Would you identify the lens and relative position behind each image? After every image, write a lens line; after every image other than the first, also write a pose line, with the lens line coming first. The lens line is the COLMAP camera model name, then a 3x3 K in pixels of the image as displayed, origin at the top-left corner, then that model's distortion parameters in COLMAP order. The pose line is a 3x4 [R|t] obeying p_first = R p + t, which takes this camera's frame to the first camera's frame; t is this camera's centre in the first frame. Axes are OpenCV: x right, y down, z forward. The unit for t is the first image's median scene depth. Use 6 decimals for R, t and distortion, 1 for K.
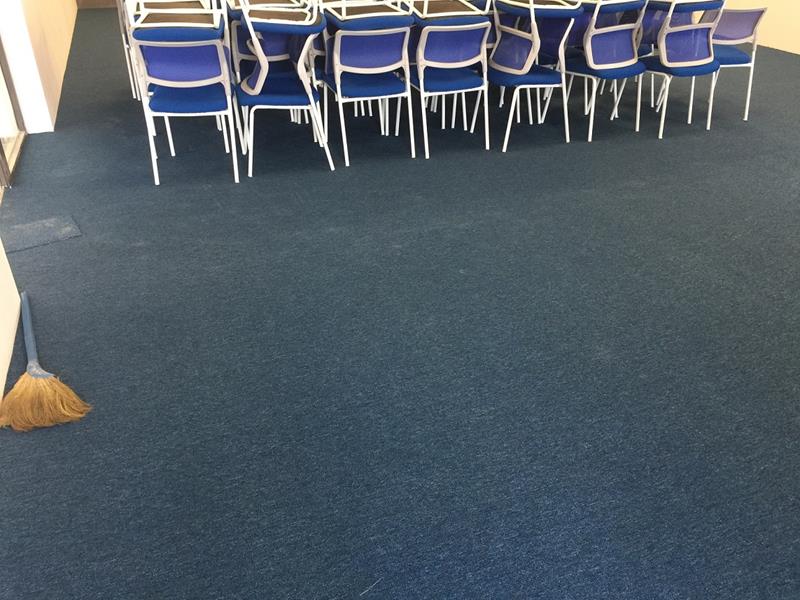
lens RADIAL K [[670.1, 0, 412.7], [0, 670.1, 301.3], [0, 0, 1]] dist [0.089605, -0.112267]
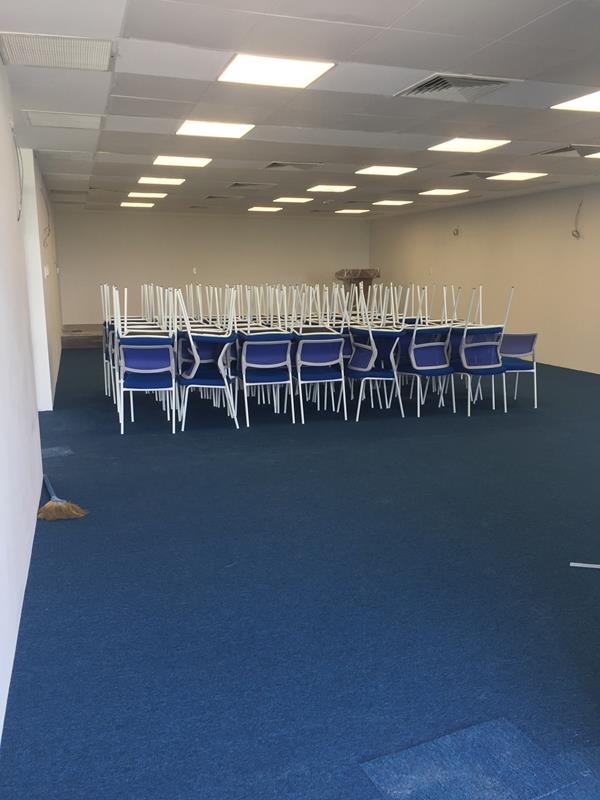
lens RADIAL K [[670.1, 0, 299.7], [0, 670.1, 426.9], [0, 0, 1]] dist [0.089605, -0.112267]
pose [[0.998405, 0.007114, -0.056014, 0.101187], [-0.024275, 0.949746, -0.312079, 0.262056], [0.050979, 0.312941, 0.948404, -0.399864]]
